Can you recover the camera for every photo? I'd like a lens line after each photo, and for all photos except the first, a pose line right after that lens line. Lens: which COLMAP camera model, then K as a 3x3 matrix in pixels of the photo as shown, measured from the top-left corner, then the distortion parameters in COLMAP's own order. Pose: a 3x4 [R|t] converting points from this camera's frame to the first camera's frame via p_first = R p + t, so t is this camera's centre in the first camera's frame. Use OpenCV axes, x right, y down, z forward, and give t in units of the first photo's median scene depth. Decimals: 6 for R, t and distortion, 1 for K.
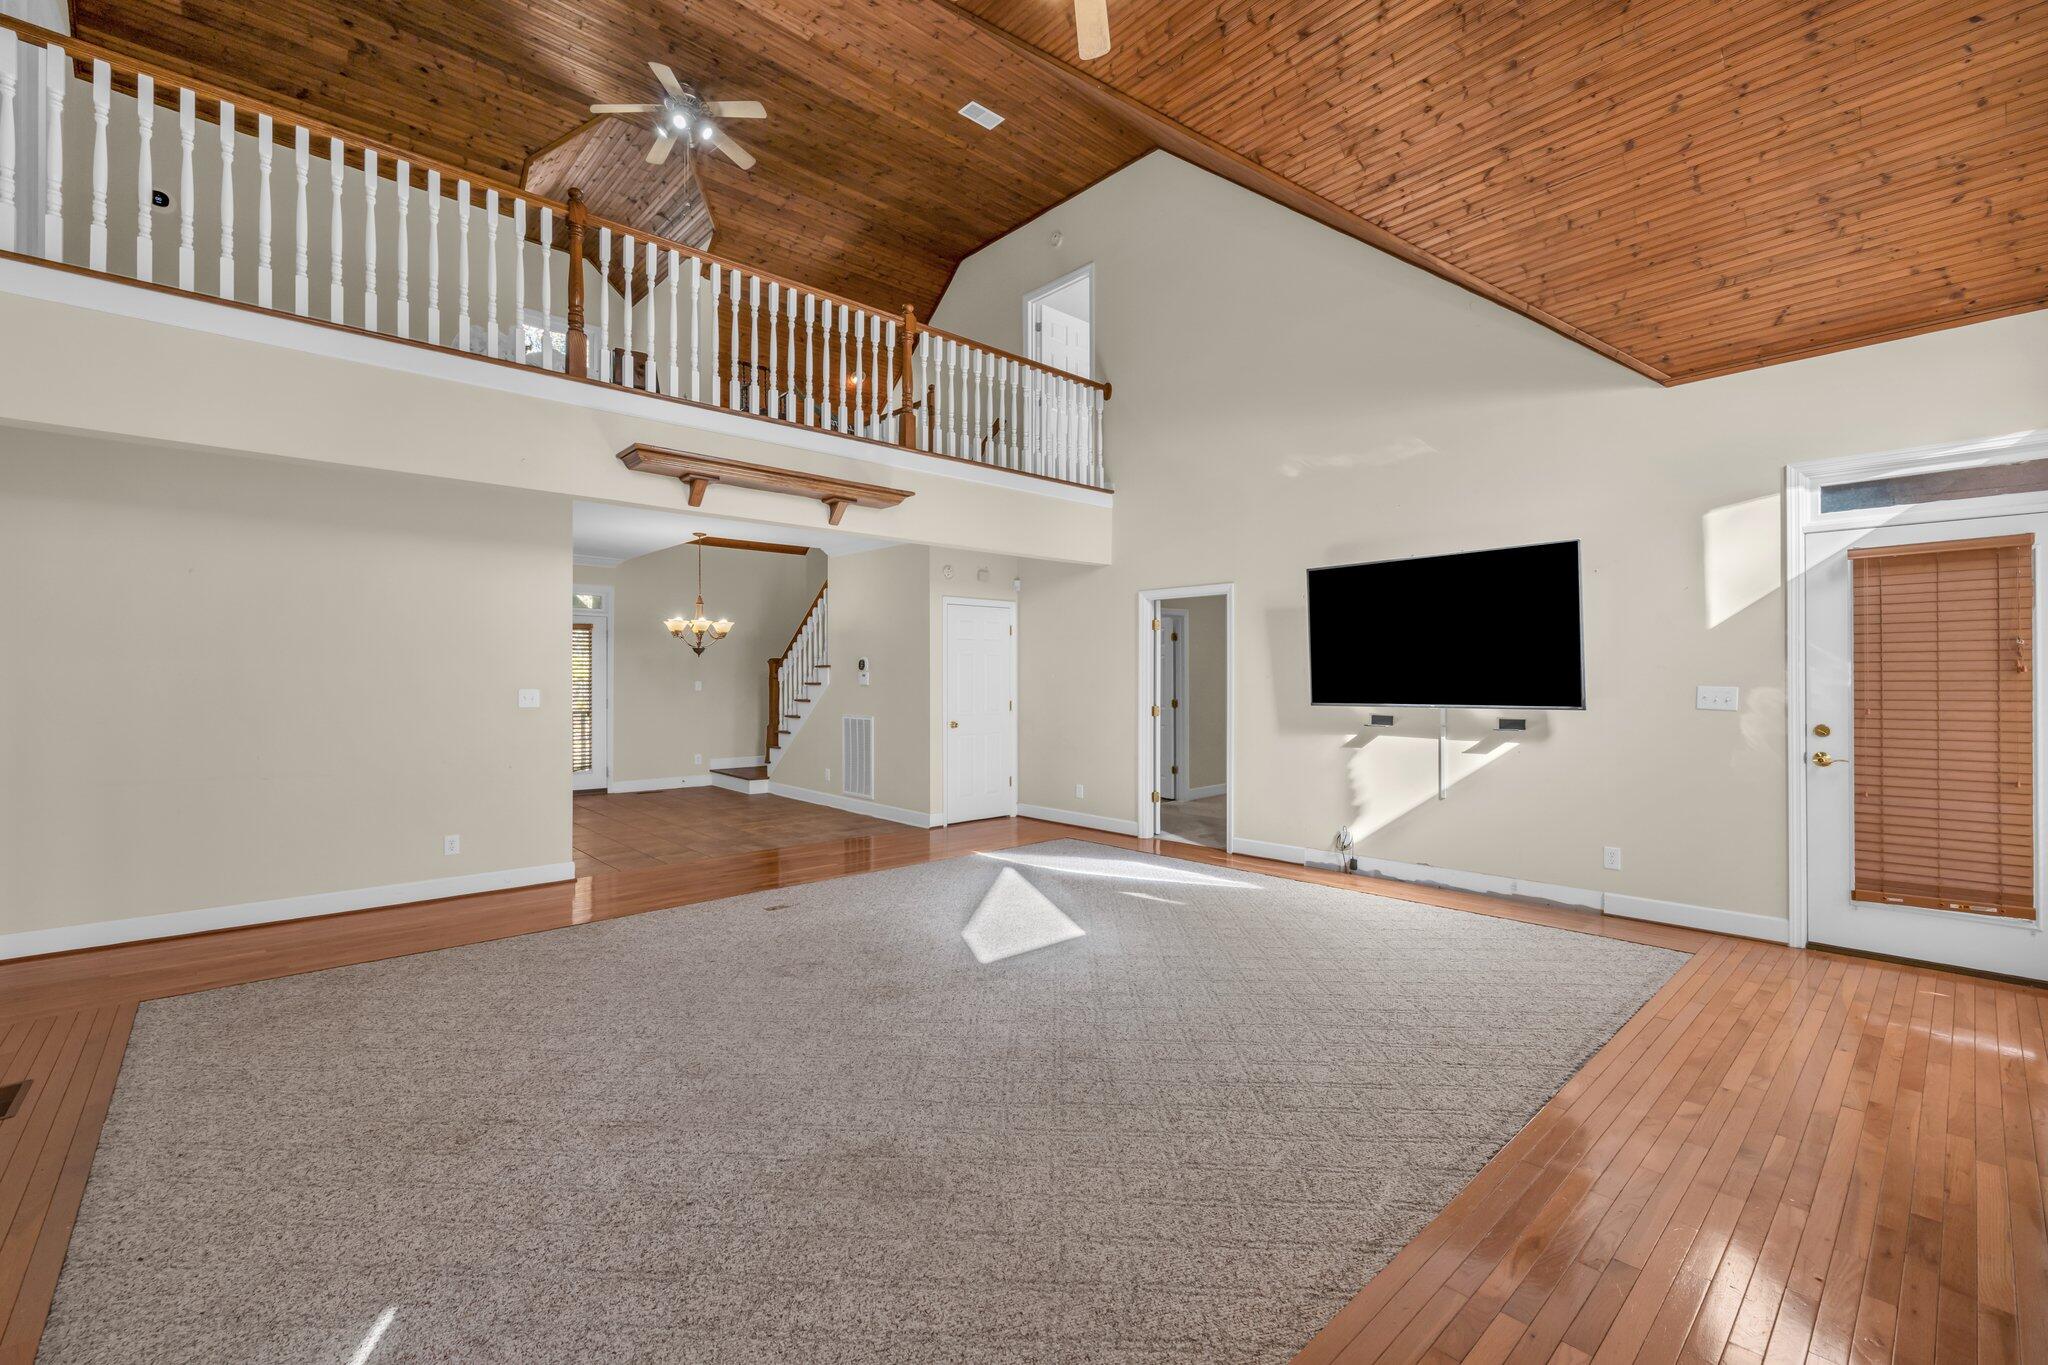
lens RADIAL K [[872.3, 0, 1037.5], [0, 872.3, 676.6], [0, 0, 1]] dist [-0.000840, 0.000411]
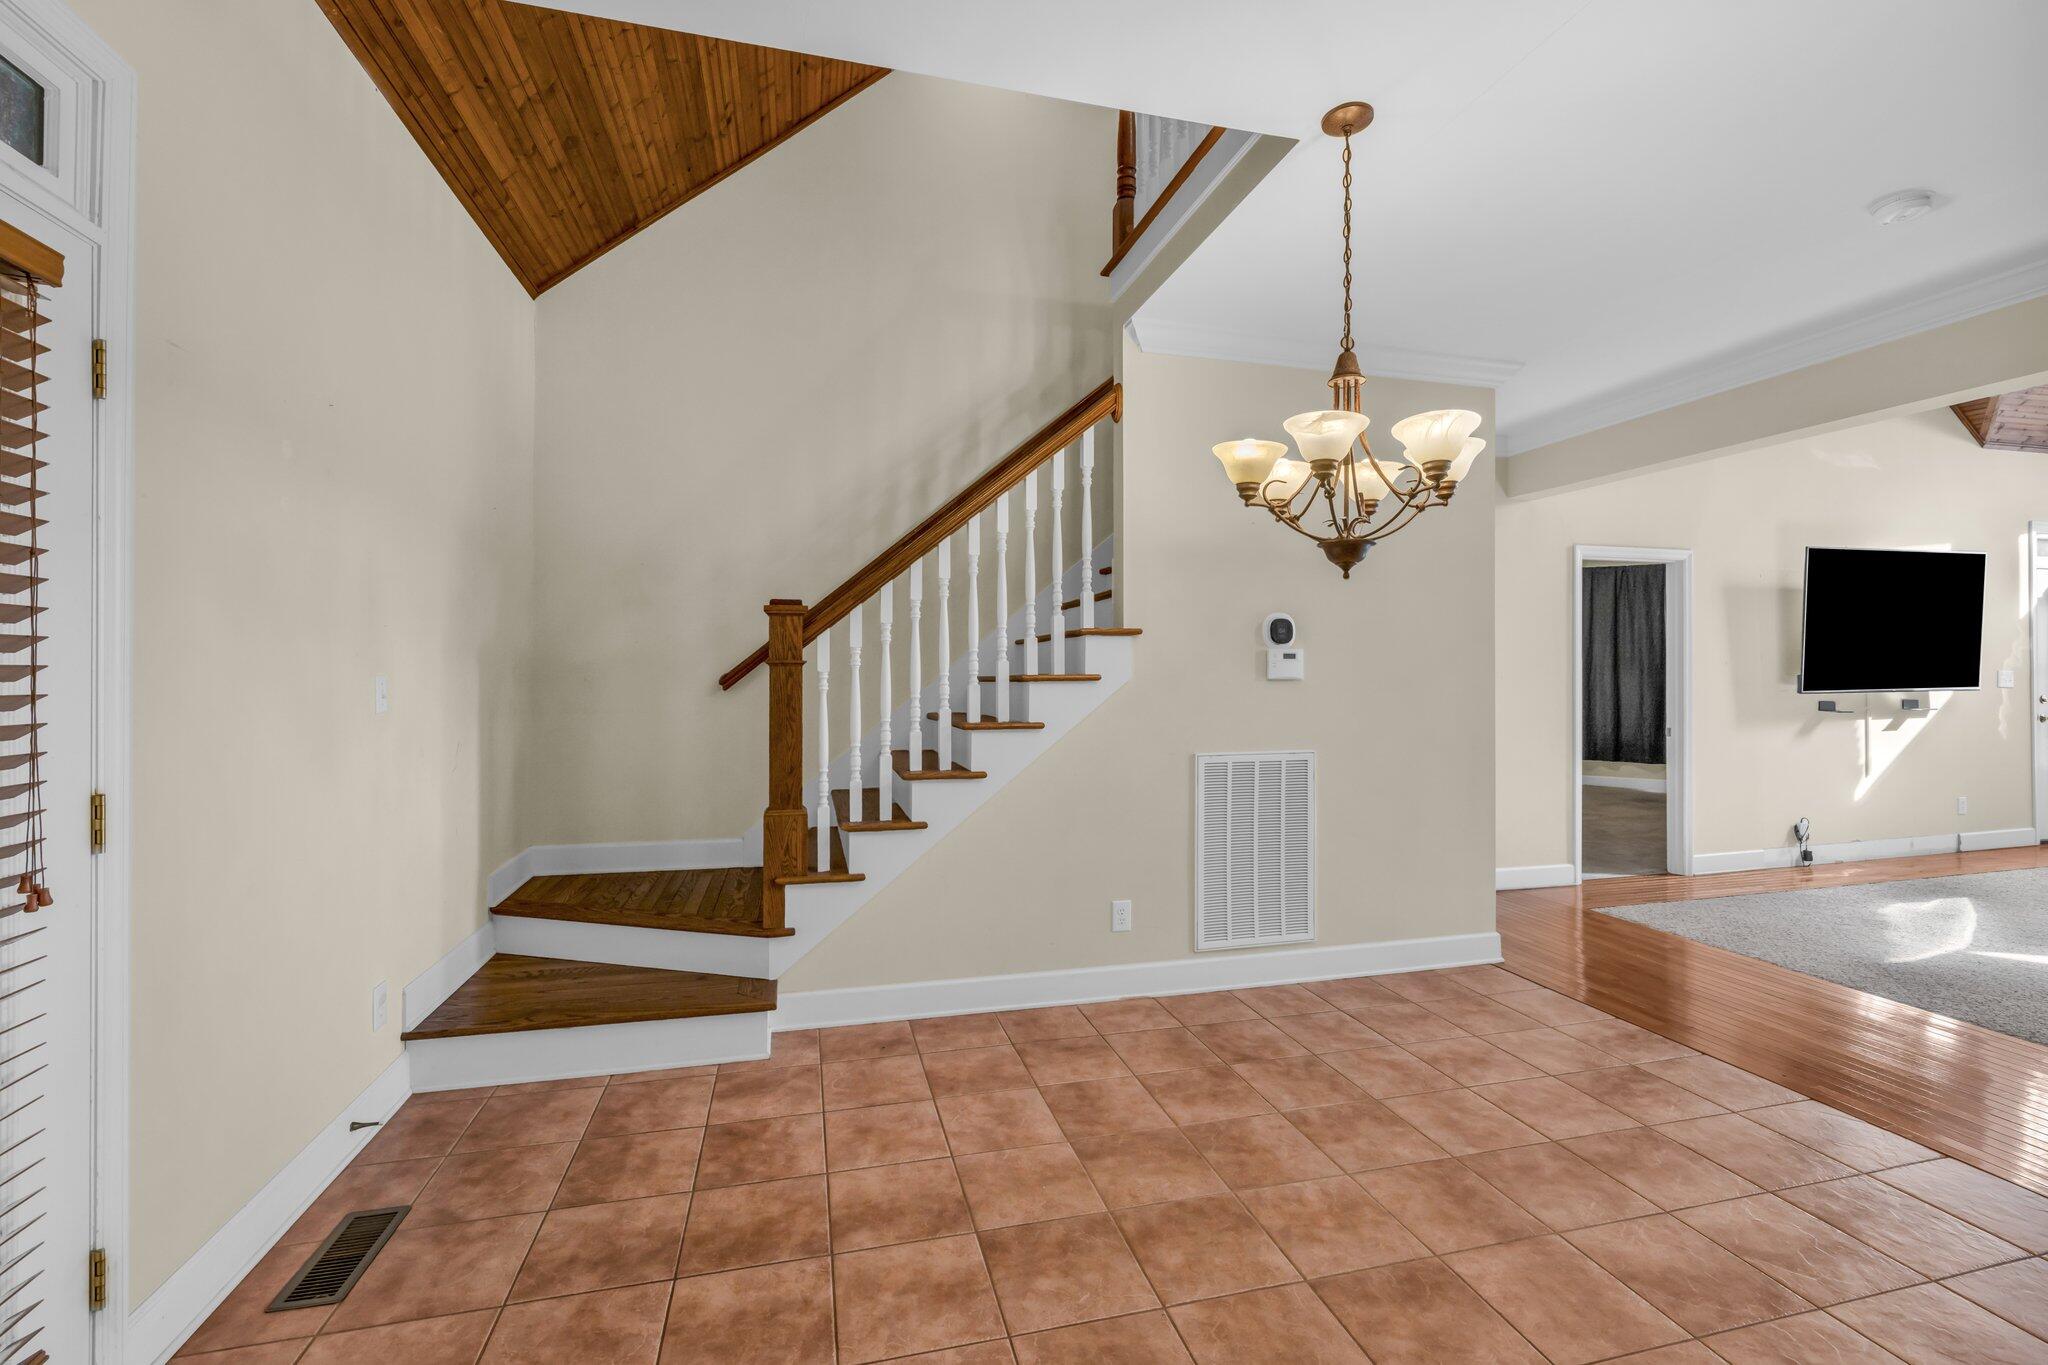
lens RADIAL K [[872.3, 0, 1027.4], [0, 872.3, 669.9], [0, 0, 1]] dist [-0.000840, 0.000411]
pose [[0.477147, -0.000181, 0.878824, -0.933972], [0.001209, 0.999999, -0.000451, 0.007661], [-0.878823, 0.001278, 0.477147, 1.342085]]
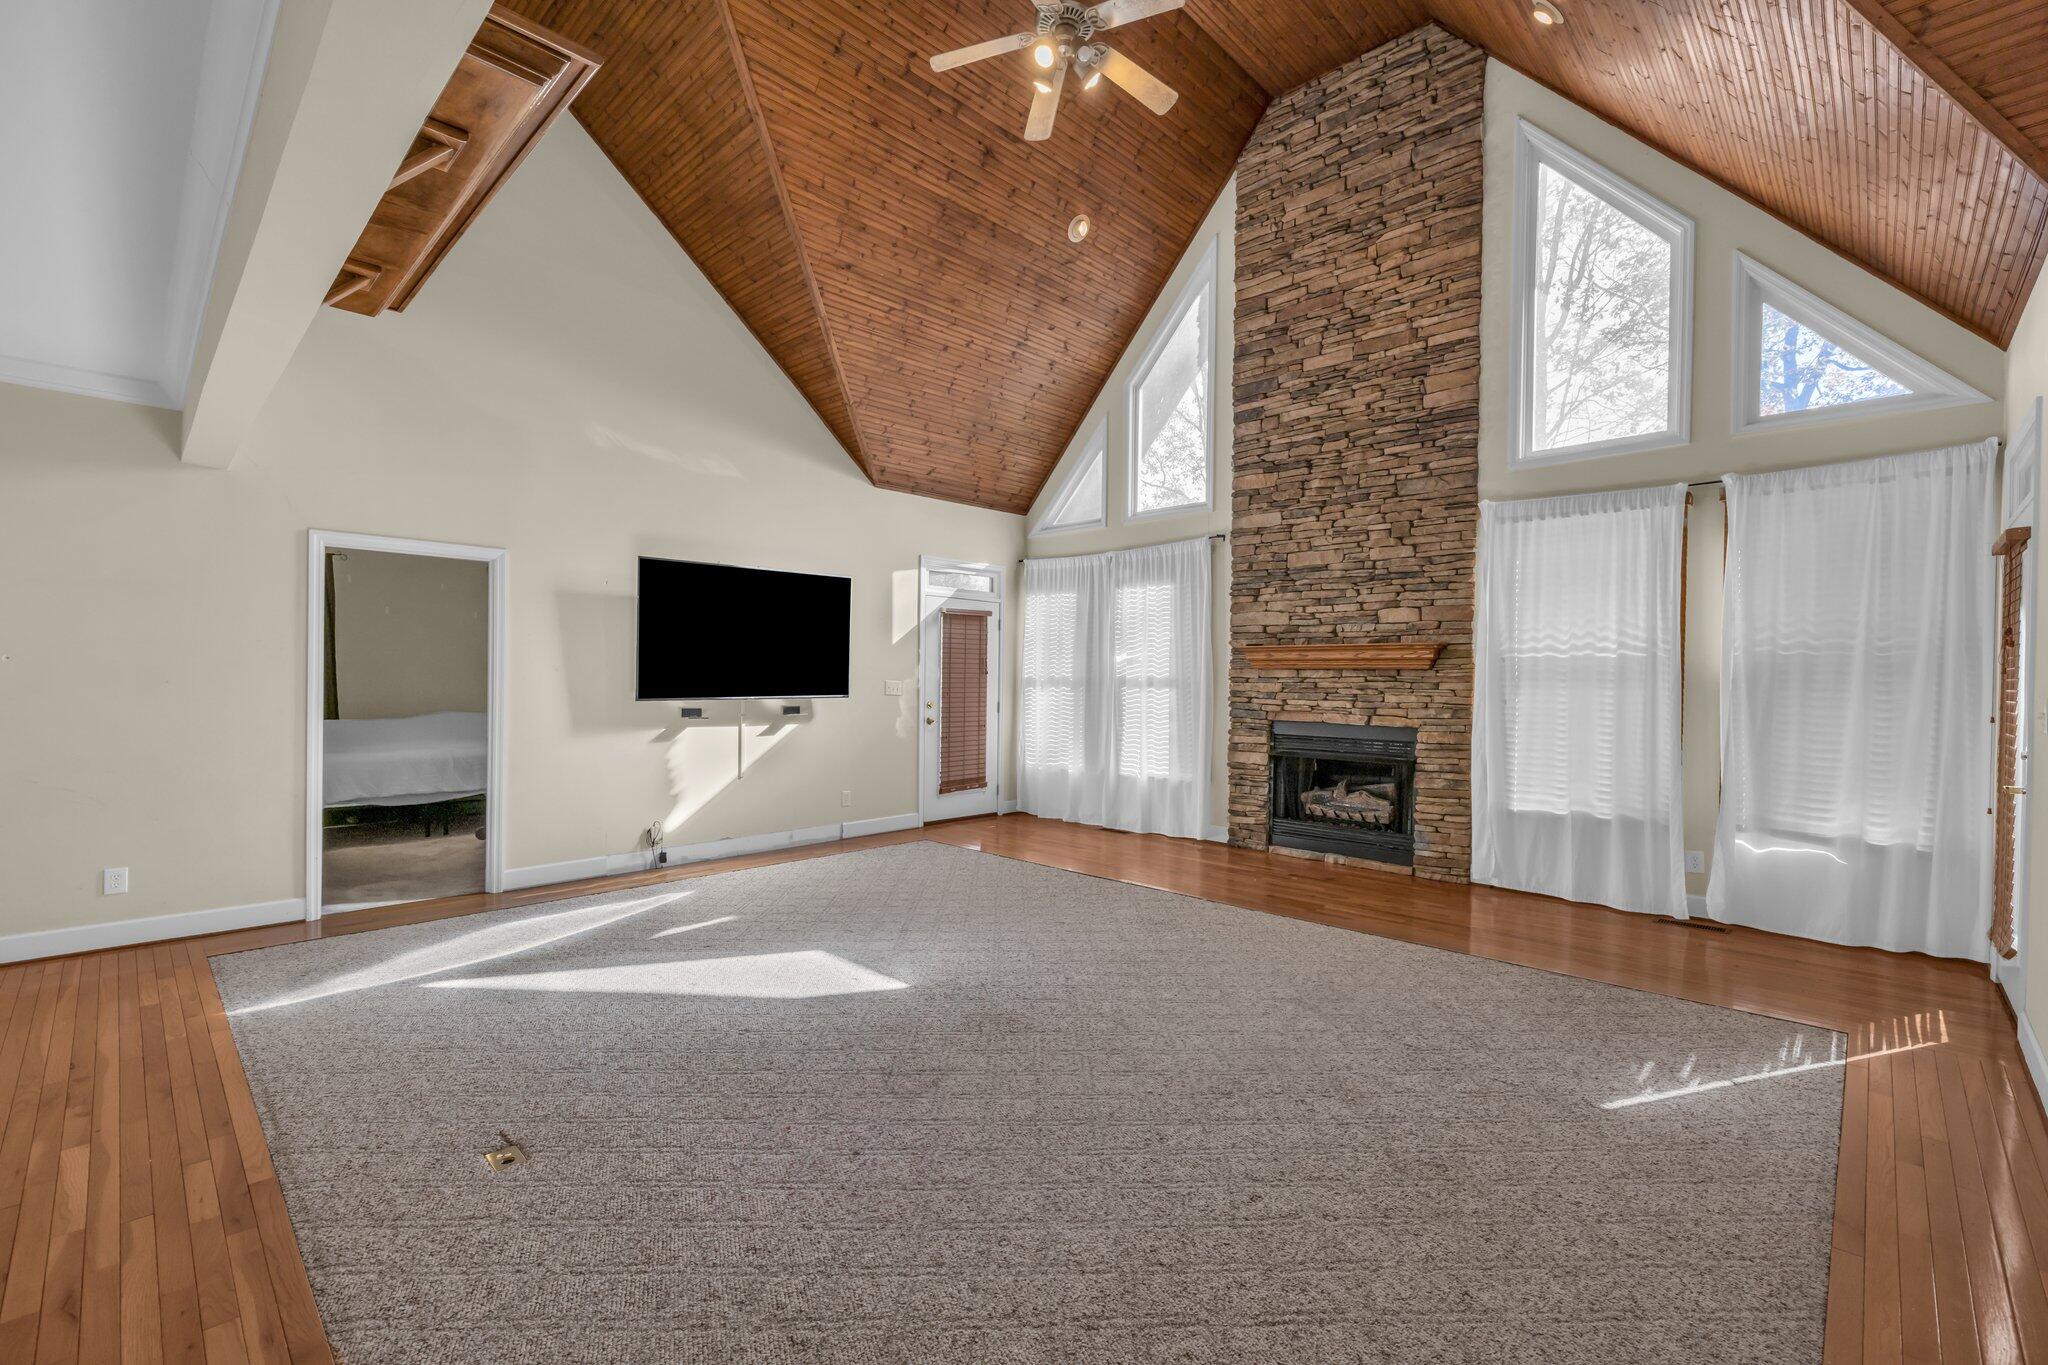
lens RADIAL K [[872.3, 0, 1030.4], [0, 872.3, 694.5], [0, 0, 1]] dist [-0.000840, 0.000411]
pose [[-0.057599, -0.017138, 0.998193, -0.685532], [-0.013193, 0.999778, 0.016404, 0.005316], [-0.998253, -0.012224, -0.057813, 0.658596]]
